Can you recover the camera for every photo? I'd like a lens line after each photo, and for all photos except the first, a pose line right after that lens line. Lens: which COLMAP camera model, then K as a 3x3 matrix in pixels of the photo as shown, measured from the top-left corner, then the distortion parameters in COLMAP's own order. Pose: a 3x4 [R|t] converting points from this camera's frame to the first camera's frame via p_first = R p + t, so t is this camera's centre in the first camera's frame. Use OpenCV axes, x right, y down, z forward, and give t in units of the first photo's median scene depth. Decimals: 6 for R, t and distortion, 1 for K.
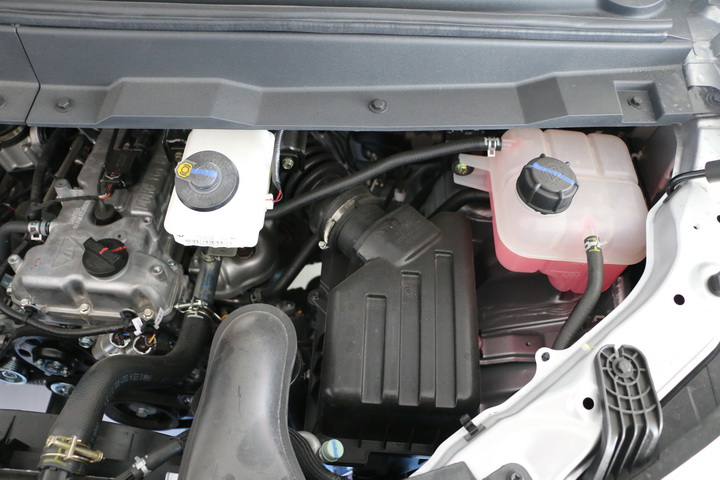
lens RADIAL K [[574.2, 0, 360.0], [0, 574.2, 240.0], [0, 0, 1]] dist [-0.185243, 0.139309]
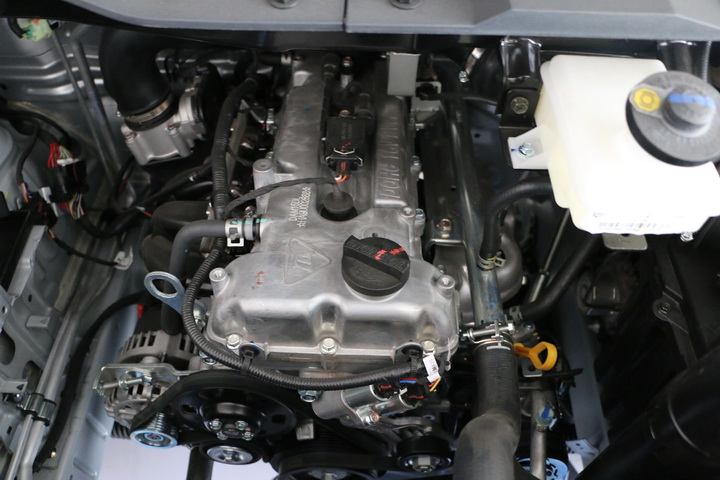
lens RADIAL K [[574.2, 0, 360.0], [0, 574.2, 240.0], [0, 0, 1]] dist [-0.185243, 0.139309]
pose [[0.999261, -0.036498, -0.012052, -0.544212], [0.035985, 0.998537, -0.040359, 0.032344], [0.013508, 0.039896, 0.999113, 0.376415]]
